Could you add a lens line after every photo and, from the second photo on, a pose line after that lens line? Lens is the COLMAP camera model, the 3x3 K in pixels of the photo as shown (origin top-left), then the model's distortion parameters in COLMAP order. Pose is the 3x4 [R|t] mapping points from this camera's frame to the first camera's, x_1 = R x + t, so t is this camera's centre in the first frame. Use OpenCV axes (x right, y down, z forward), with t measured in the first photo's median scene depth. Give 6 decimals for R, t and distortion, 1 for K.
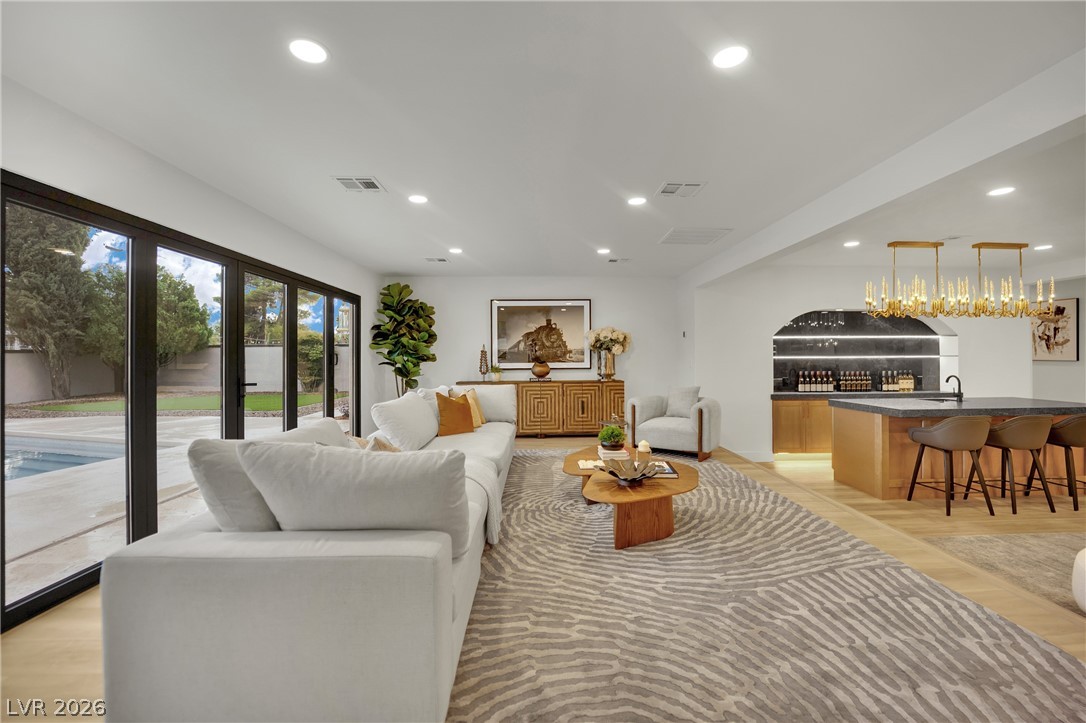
lens RADIAL K [[445.0, 0, 548.3], [0, 445.0, 360.8], [0, 0, 1]] dist [-0.019612, -0.000270]
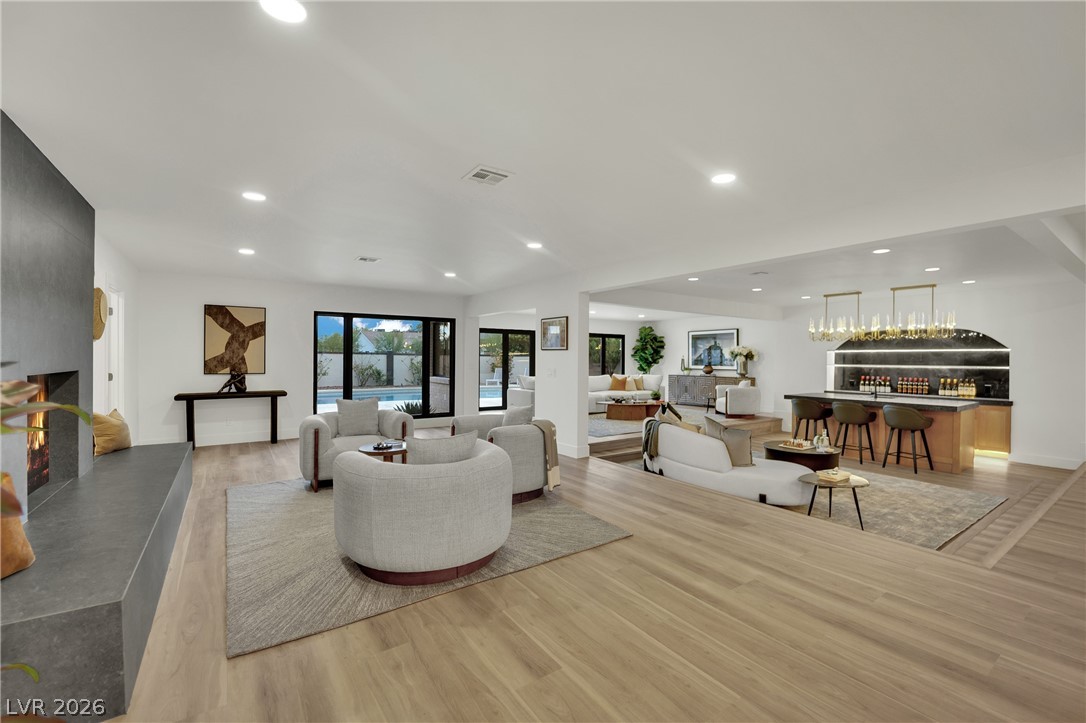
lens RADIAL K [[445.0, 0, 548.3], [0, 445.0, 360.8], [0, 0, 1]] dist [-0.019612, -0.000270]
pose [[0.547159, 0.011481, -0.836950, 1.167707], [-0.005543, 0.999934, 0.010093, -0.031585], [0.837010, -0.000883, 0.547186, -0.546567]]
